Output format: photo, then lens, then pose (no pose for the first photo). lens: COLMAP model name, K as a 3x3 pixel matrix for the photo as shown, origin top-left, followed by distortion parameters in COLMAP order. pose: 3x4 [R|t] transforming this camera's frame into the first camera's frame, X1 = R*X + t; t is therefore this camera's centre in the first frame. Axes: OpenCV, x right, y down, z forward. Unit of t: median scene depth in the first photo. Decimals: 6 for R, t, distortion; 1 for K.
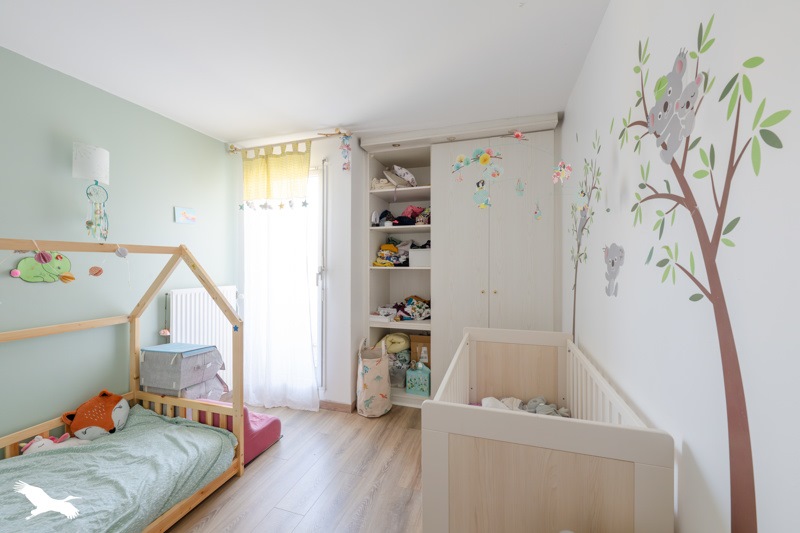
lens RADIAL K [[318.5, 0, 400.8], [0, 318.5, 265.3], [0, 0, 1]] dist [-0.001140, 0.000178]
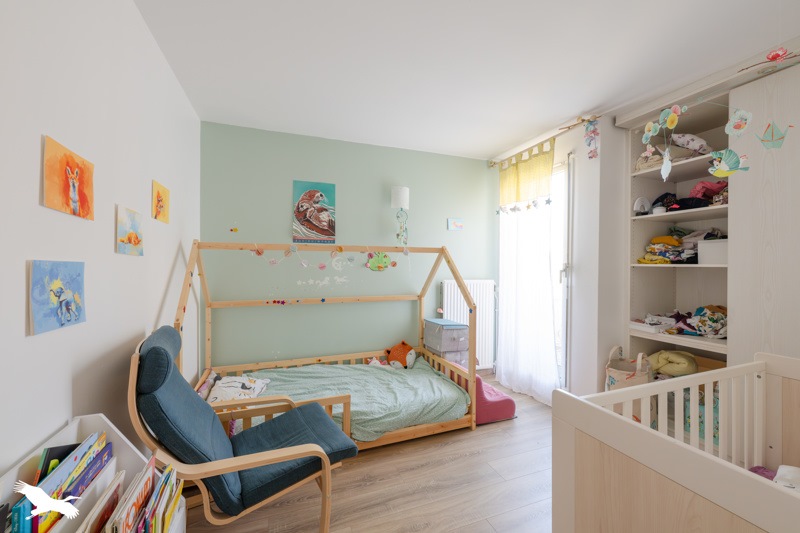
lens RADIAL K [[318.5, 0, 401.2], [0, 318.5, 264.5], [0, 0, 1]] dist [-0.001140, 0.000178]
pose [[0.632121, 0.002837, -0.774864, 0.191748], [-0.008056, 0.999963, -0.002911, 0.014605], [0.774827, 0.008083, 0.632121, -0.004399]]
